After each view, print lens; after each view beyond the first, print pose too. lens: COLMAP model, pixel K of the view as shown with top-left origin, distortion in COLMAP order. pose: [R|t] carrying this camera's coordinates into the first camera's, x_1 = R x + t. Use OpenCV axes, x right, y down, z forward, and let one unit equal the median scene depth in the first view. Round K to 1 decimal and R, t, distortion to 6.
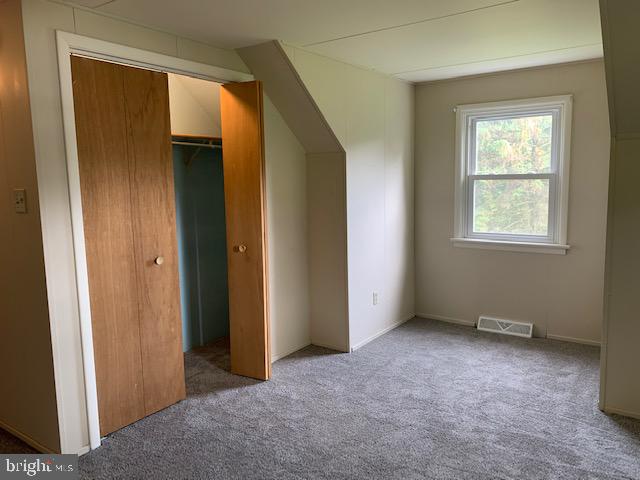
lens RADIAL K [[495.2, 0, 320.5], [0, 495.2, 235.1], [0, 0, 1]] dist [0.008675, -0.001679]
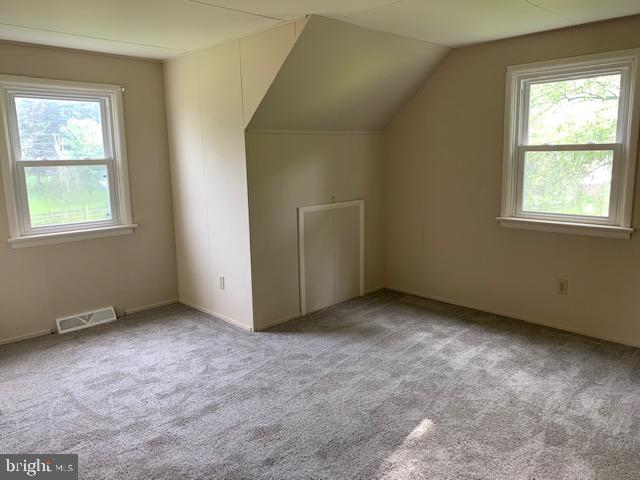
lens RADIAL K [[490.3, 0, 321.8], [0, 490.3, 241.4], [0, 0, 1]] dist [0.049437, -0.061527]
pose [[0.193853, -0.162394, 0.967496, -0.659654], [0.135601, 0.981173, 0.137520, -0.050317], [-0.971614, 0.104535, 0.212224, 0.509224]]
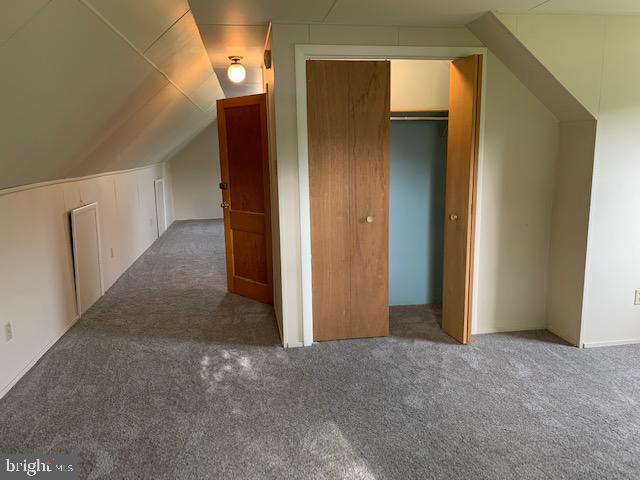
lens RADIAL K [[490.3, 0, 321.8], [0, 490.3, 241.4], [0, 0, 1]] dist [0.049437, -0.061527]
pose [[0.687025, 0.139868, -0.713046, 0.457707], [-0.081079, 0.989927, 0.116059, -0.024672], [0.722096, -0.021922, 0.691445, 0.066880]]
